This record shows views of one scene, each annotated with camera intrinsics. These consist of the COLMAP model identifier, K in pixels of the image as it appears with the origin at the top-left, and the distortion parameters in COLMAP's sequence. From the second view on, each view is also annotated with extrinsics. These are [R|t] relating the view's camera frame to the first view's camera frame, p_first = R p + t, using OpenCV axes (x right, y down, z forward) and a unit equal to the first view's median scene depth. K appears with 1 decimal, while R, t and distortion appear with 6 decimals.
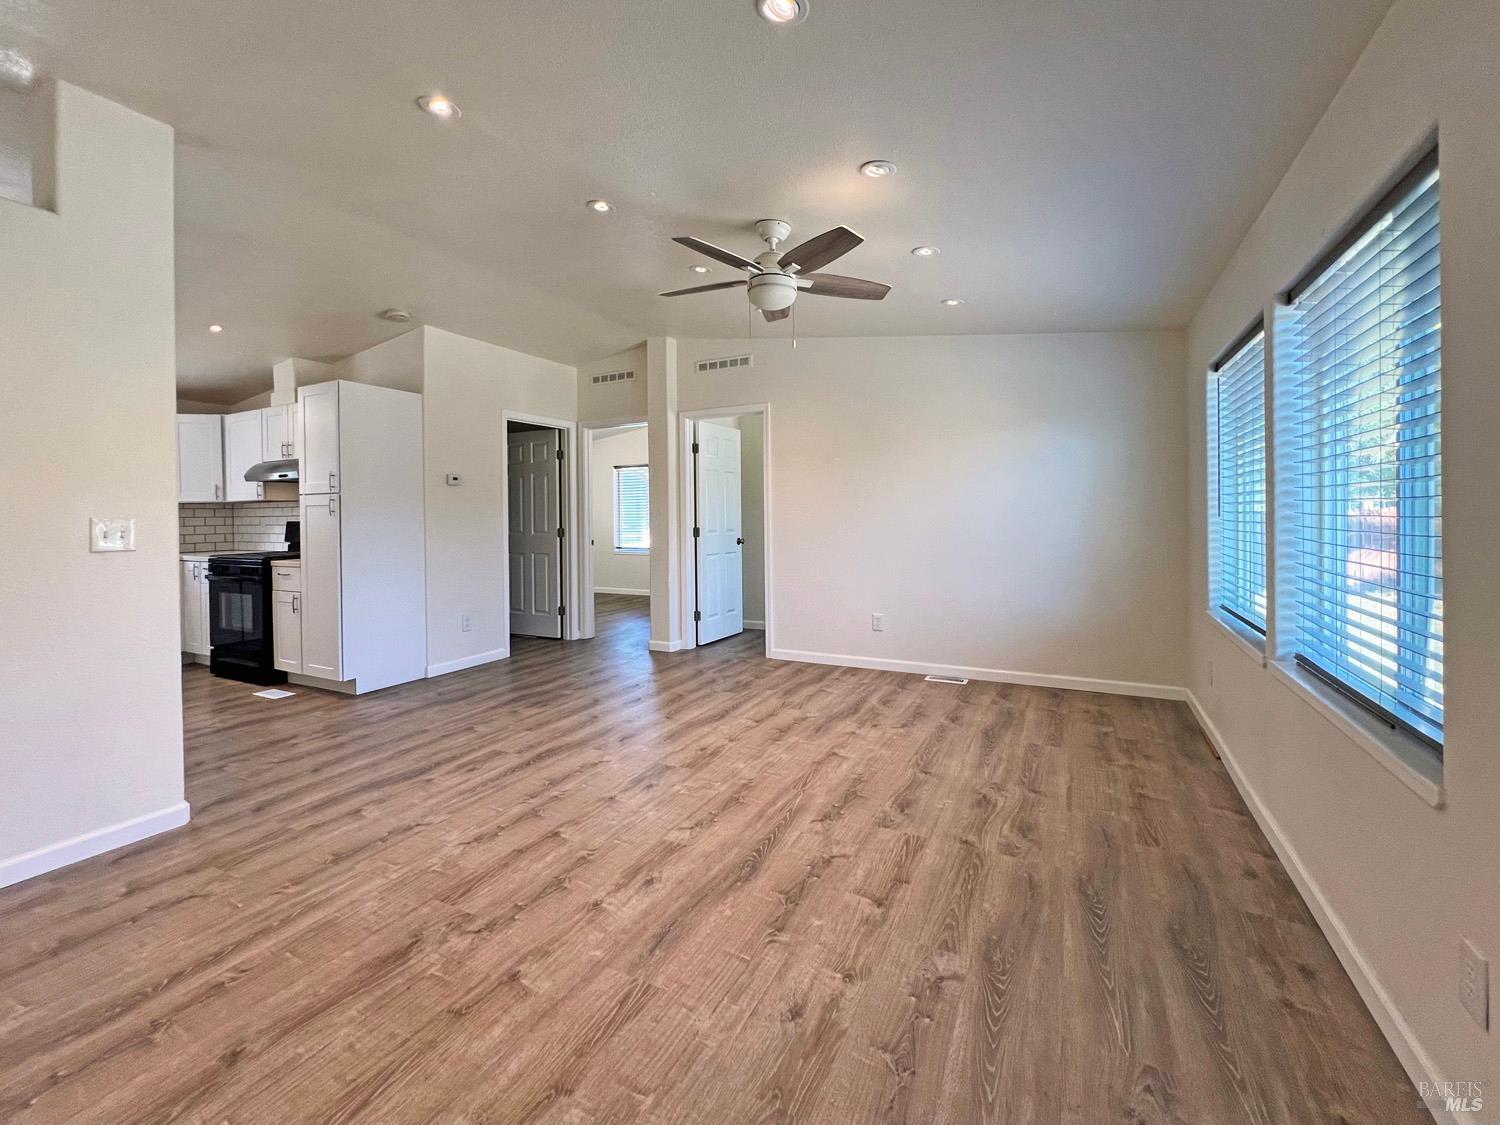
lens RADIAL K [[625.5, 0, 751.7], [0, 625.5, 531.4], [0, 0, 1]] dist [0.000755, -0.000283]
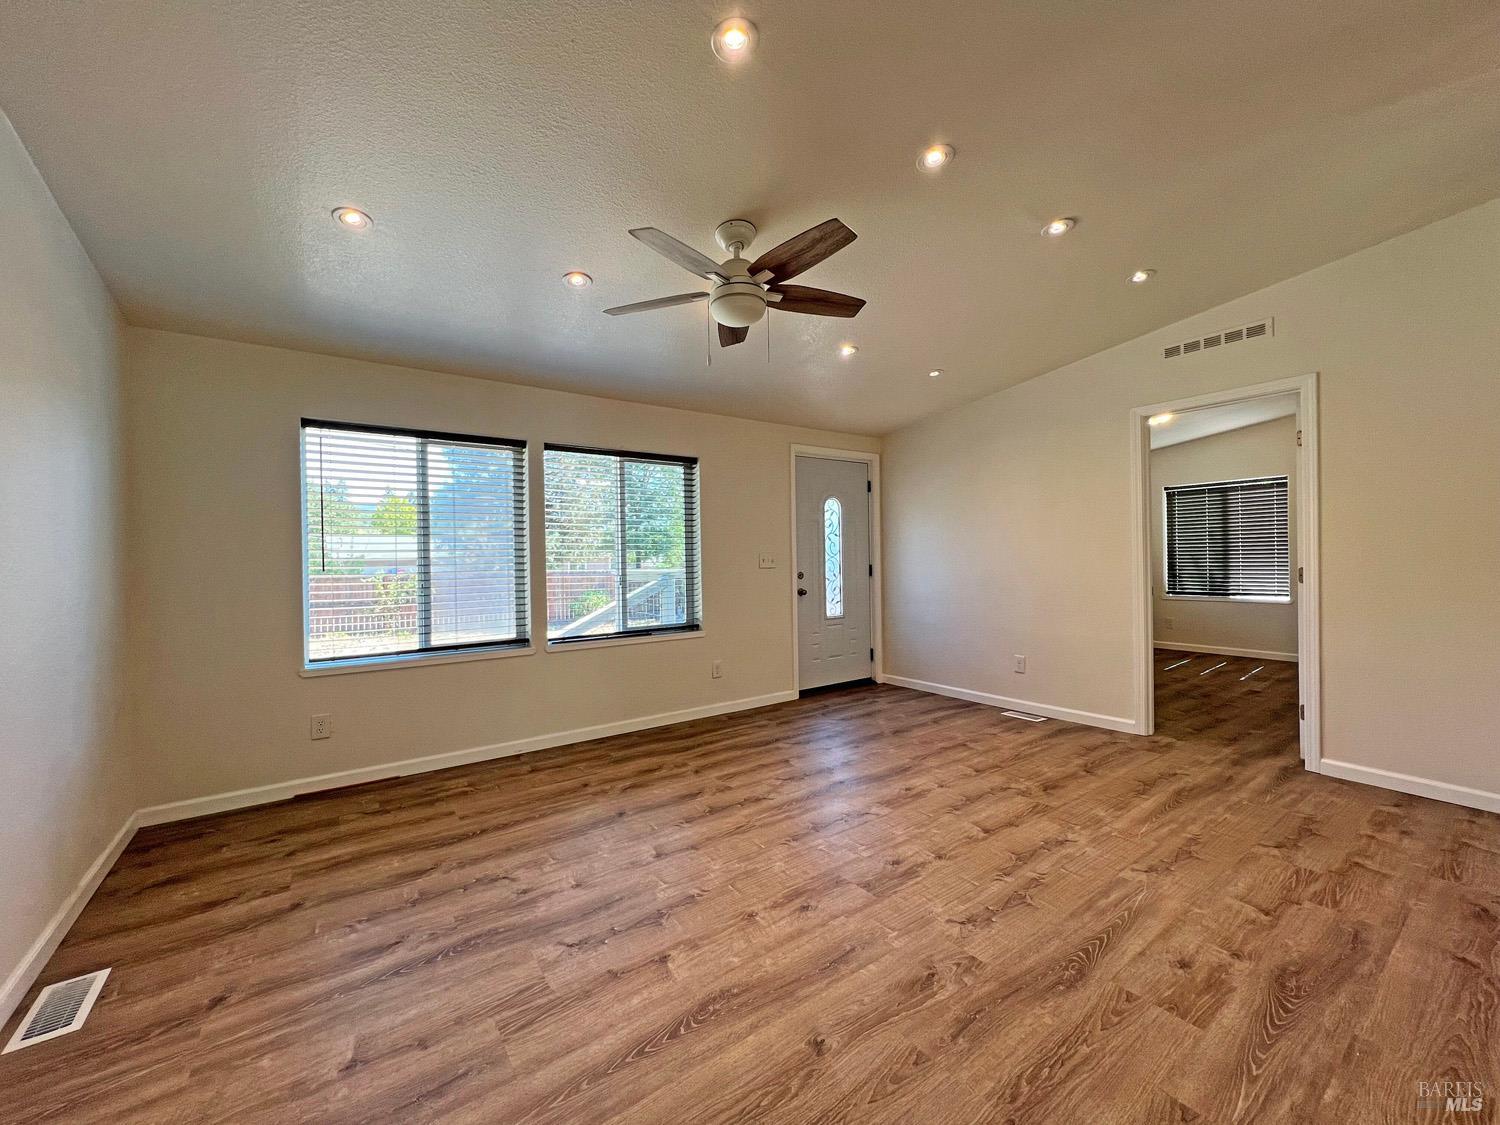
lens RADIAL K [[605.1, 0, 750.0], [0, 605.1, 562.5], [0, 0, 1]] dist [-0.001165, 0.000156]
pose [[-0.888237, 0.021406, 0.458886, -0.415103], [0.038293, 0.998887, 0.027527, -0.046103], [-0.457786, 0.042022, -0.888069, 1.999099]]
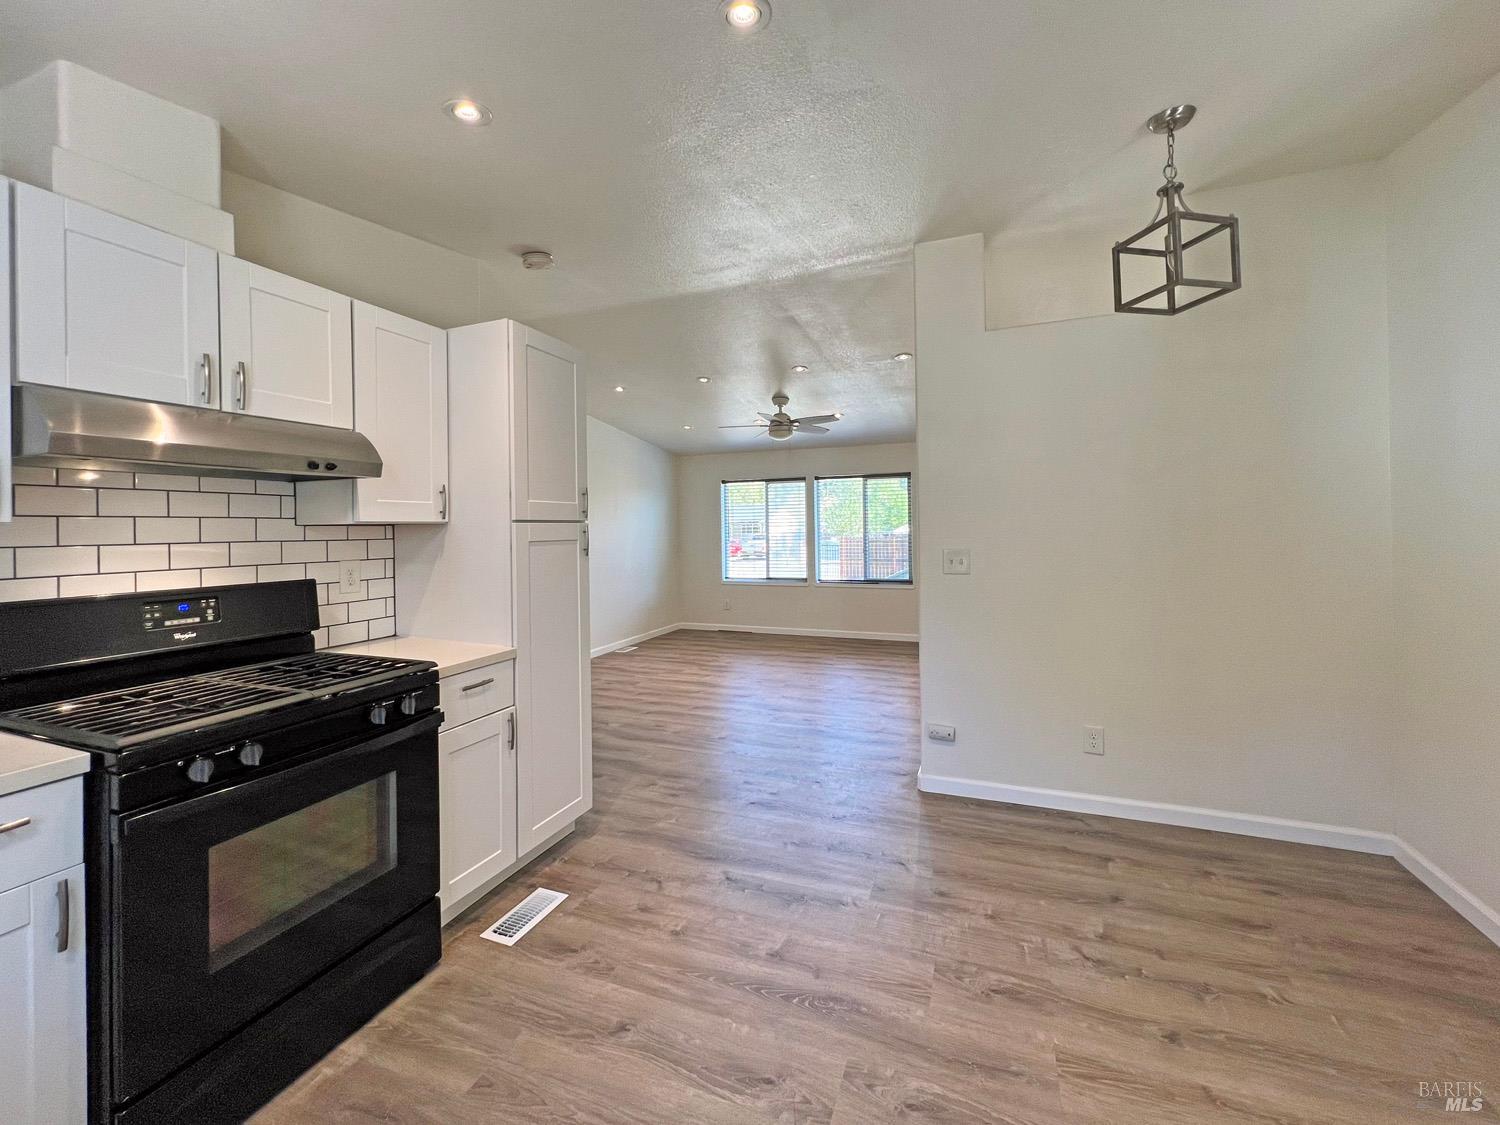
lens RADIAL K [[607.1, 0, 743.9], [0, 607.1, 531.8], [0, 0, 1]] dist [-0.015428, 0.000015]
pose [[-0.085421, 0.004945, 0.996333, -2.180688], [0.040633, 0.999173, -0.001475, -0.070940], [-0.995516, 0.040358, -0.085551, 1.468564]]
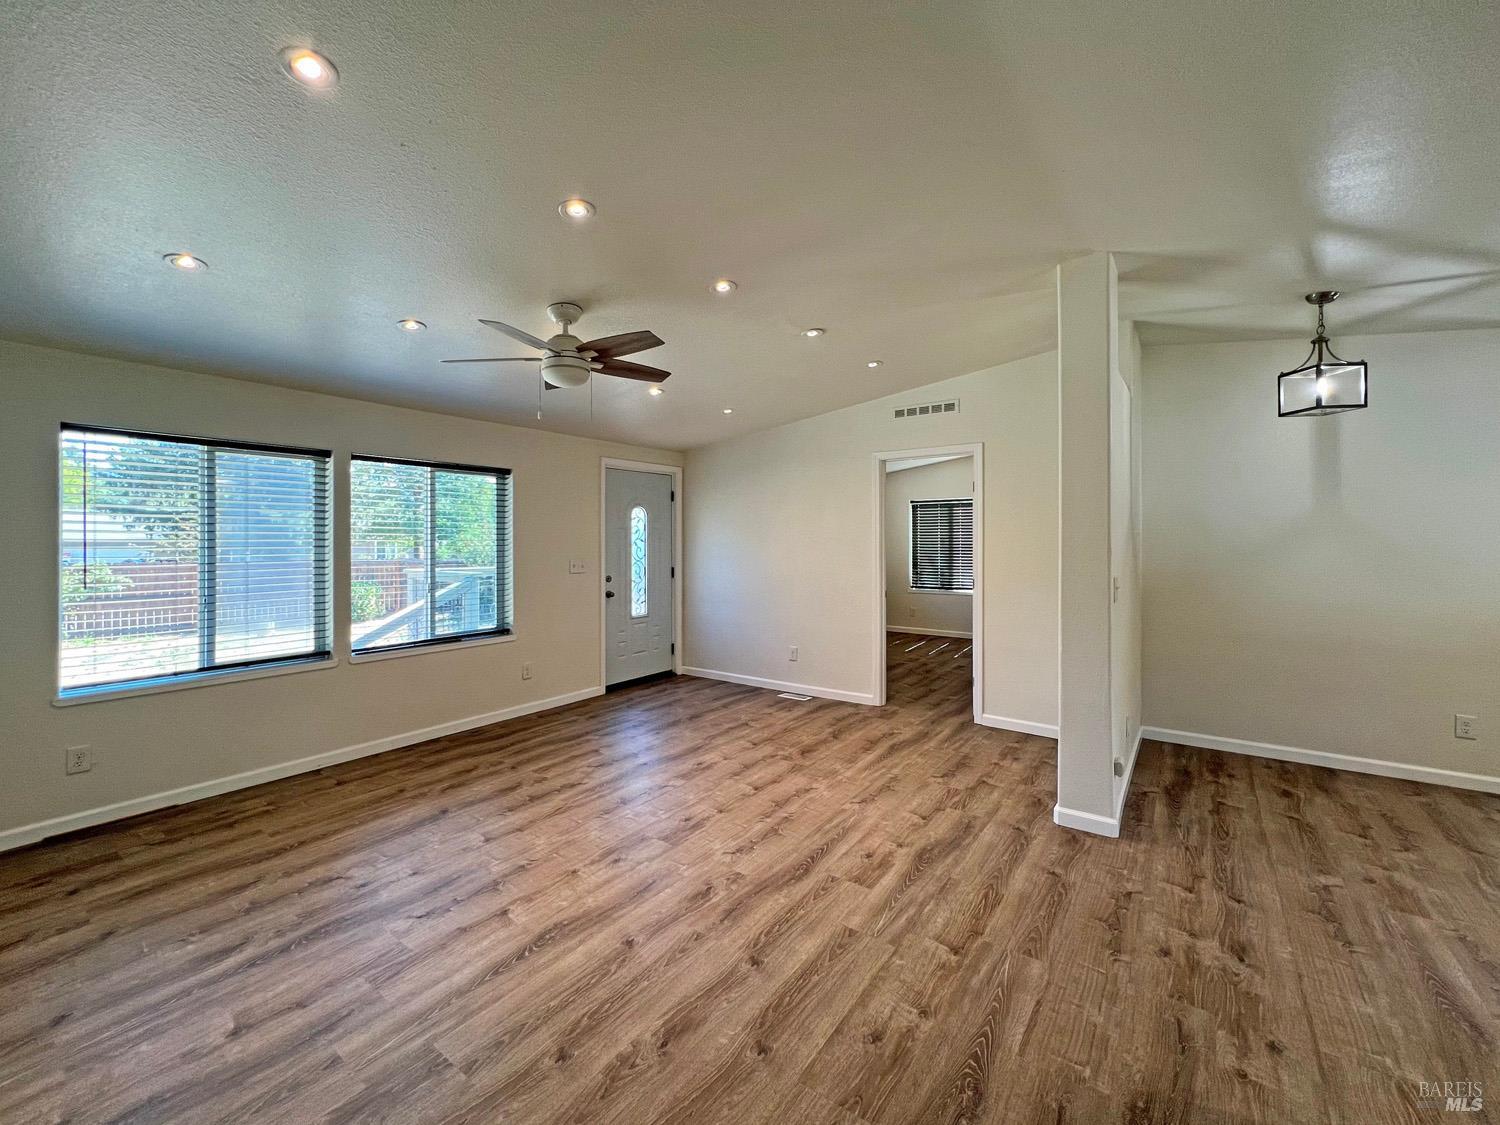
lens RADIAL K [[625.5, 0, 751.7], [0, 625.5, 531.4], [0, 0, 1]] dist [0.000755, -0.000283]
pose [[-0.987784, 0.014397, 0.155166, -0.503656], [0.016709, 0.999768, 0.013609, -0.136939], [-0.154934, 0.016036, -0.987795, 2.285805]]
